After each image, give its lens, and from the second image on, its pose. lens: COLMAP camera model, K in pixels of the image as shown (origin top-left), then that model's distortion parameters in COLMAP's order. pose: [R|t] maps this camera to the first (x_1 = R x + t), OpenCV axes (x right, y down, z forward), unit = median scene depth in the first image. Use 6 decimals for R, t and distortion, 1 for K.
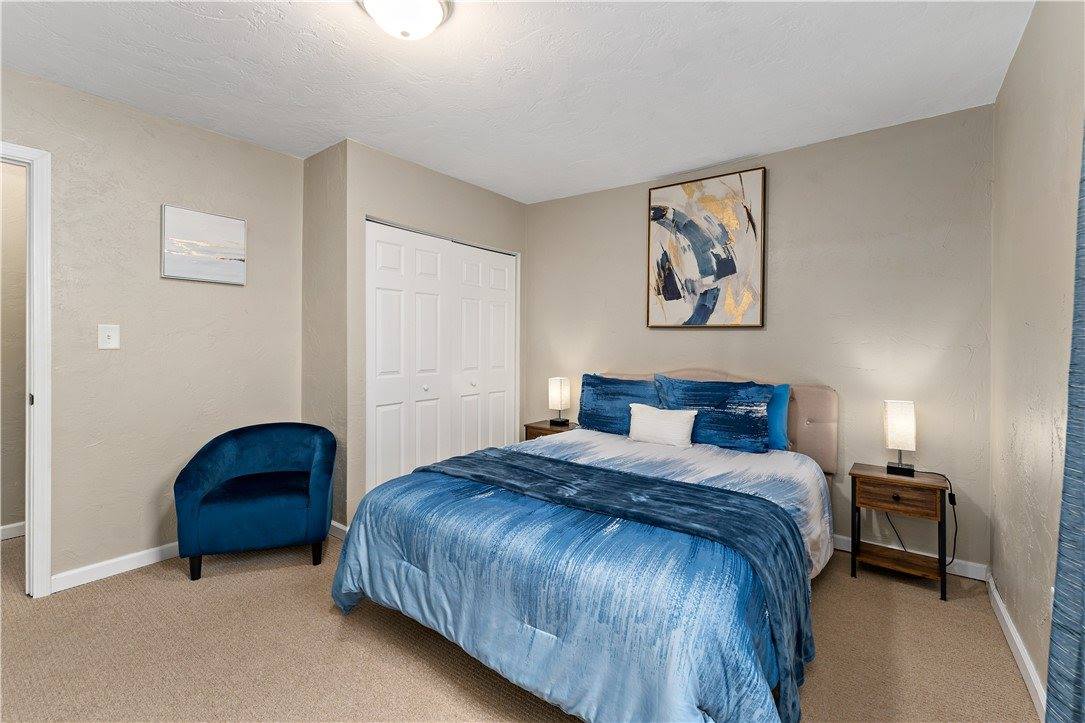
lens RADIAL K [[473.3, 0, 542.4], [0, 473.3, 351.3], [0, 0, 1]] dist [0.004449, 0.000233]
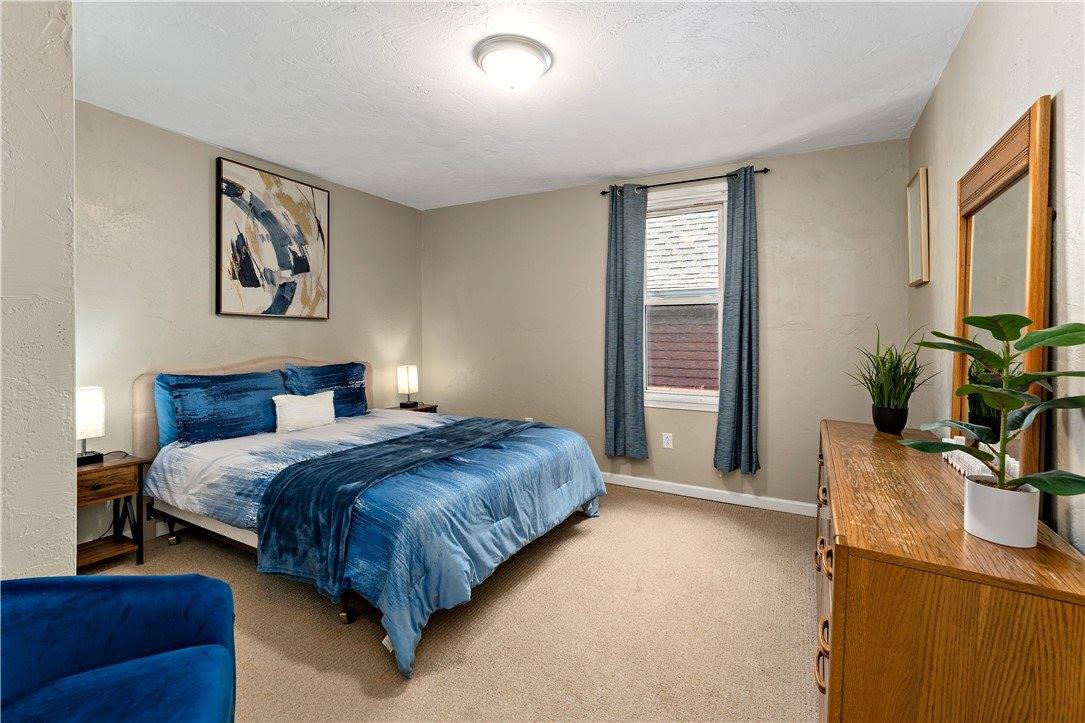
lens RADIAL K [[473.3, 0, 552.2], [0, 473.3, 339.2], [0, 0, 1]] dist [0.004449, 0.000233]
pose [[-0.141062, -0.023506, 0.989722, -0.790531], [0.002163, 0.999708, 0.024051, -0.025358], [-0.989998, 0.005533, -0.140970, 0.547605]]
